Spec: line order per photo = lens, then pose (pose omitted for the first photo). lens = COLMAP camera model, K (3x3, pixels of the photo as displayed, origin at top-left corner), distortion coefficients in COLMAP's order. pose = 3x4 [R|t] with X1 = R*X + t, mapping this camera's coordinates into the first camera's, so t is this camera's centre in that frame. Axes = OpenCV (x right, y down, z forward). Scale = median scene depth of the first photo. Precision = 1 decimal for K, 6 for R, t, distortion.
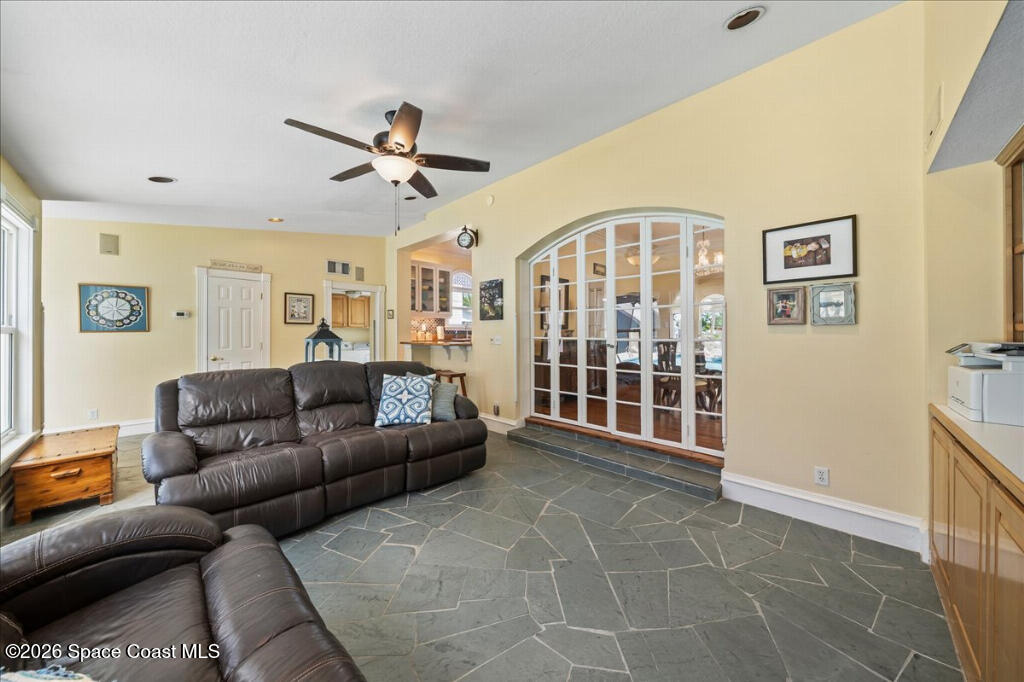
lens RADIAL K [[352.3, 0, 516.9], [0, 352.3, 334.8], [0, 0, 1]] dist [-0.002883, -0.000221]
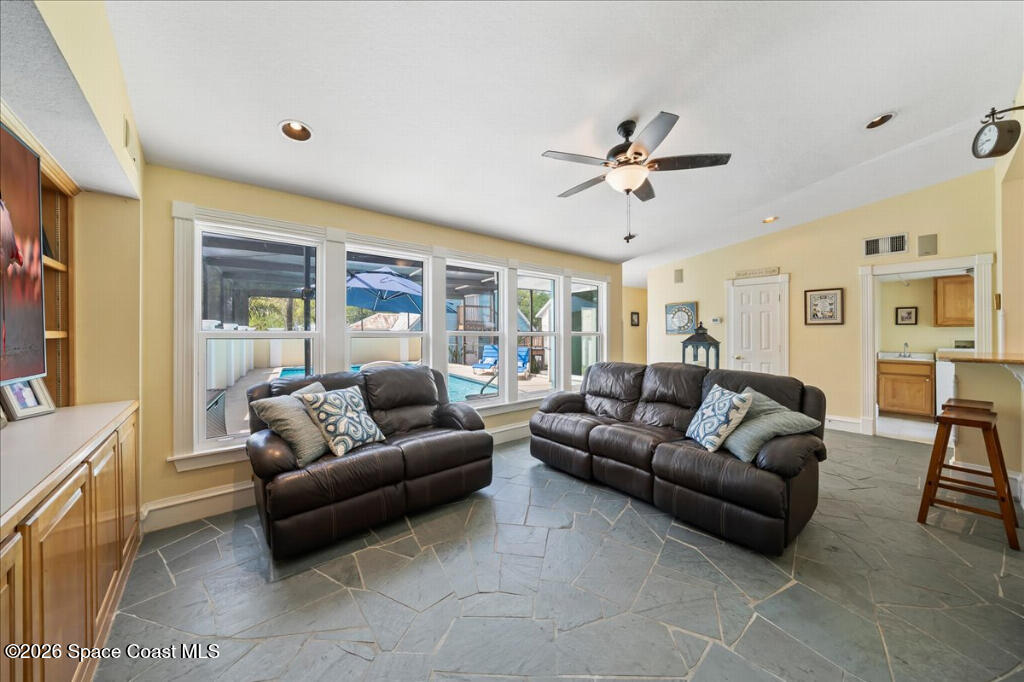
lens RADIAL K [[352.3, 0, 514.8], [0, 352.3, 334.5], [0, 0, 1]] dist [-0.002883, -0.000221]
pose [[-0.095564, 0.002111, -0.995421, 0.356003], [-0.003514, 0.999991, 0.002458, -0.007395], [0.995417, 0.003732, -0.095556, 0.386048]]
